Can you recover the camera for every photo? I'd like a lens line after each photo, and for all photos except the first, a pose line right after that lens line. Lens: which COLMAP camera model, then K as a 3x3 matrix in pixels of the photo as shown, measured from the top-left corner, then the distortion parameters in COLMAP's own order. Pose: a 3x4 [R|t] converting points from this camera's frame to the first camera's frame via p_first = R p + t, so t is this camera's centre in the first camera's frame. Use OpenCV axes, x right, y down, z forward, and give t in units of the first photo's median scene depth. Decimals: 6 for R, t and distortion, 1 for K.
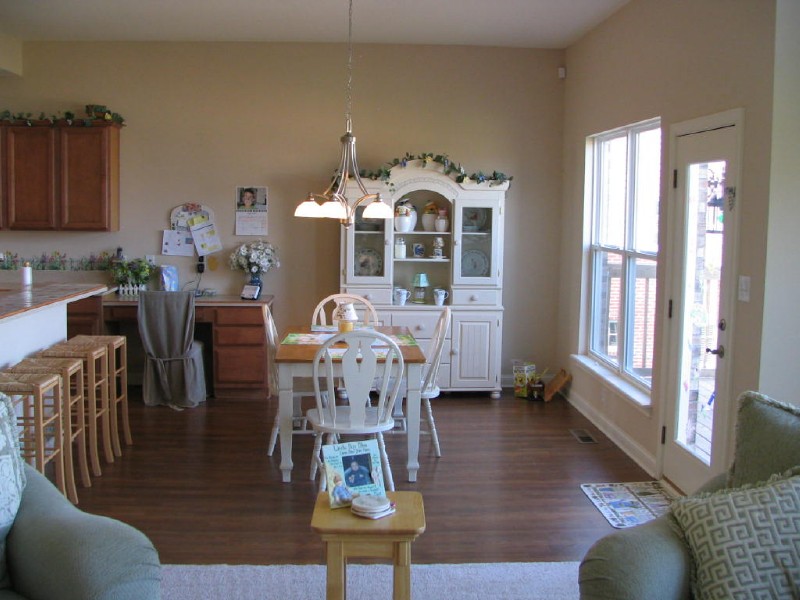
lens RADIAL K [[889.0, 0, 399.3], [0, 889.0, 285.1], [0, 0, 1]] dist [-0.221722, 0.290490]
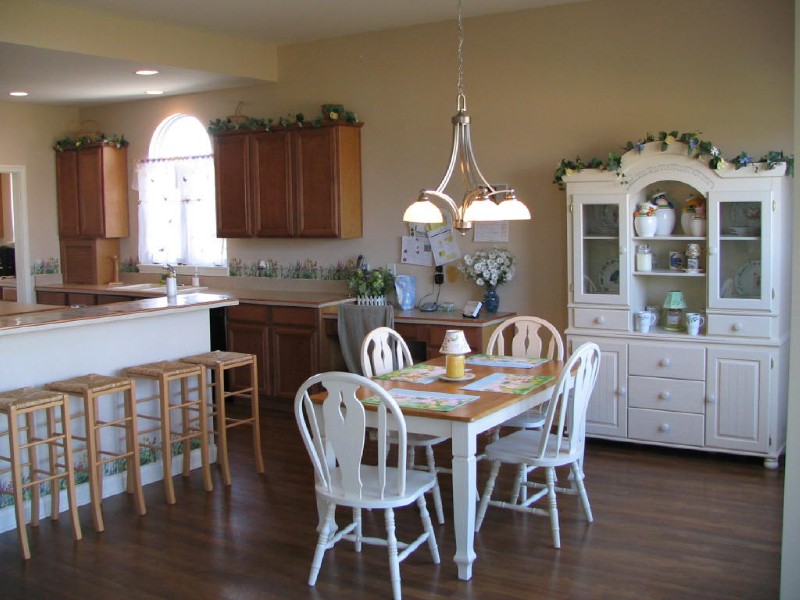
lens RADIAL K [[889.0, 0, 399.3], [0, 889.0, 285.1], [0, 0, 1]] dist [-0.221722, 0.290490]
pose [[0.808810, 0.019797, -0.587737, 0.275772], [-0.020189, 0.999779, 0.005893, -0.018502], [0.587723, 0.007100, 0.809031, 0.266453]]
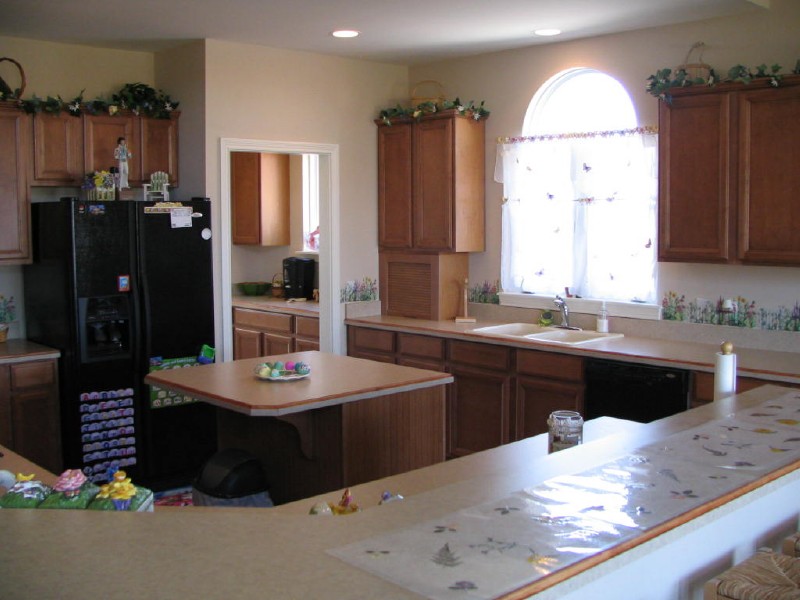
lens RADIAL K [[889.0, 0, 399.3], [0, 889.0, 285.1], [0, 0, 1]] dist [-0.221722, 0.290490]
pose [[0.642534, 0.039710, -0.765228, -0.140668], [-0.049227, 0.998733, 0.010493, -0.043180], [0.764675, 0.030927, 0.643674, 0.421508]]
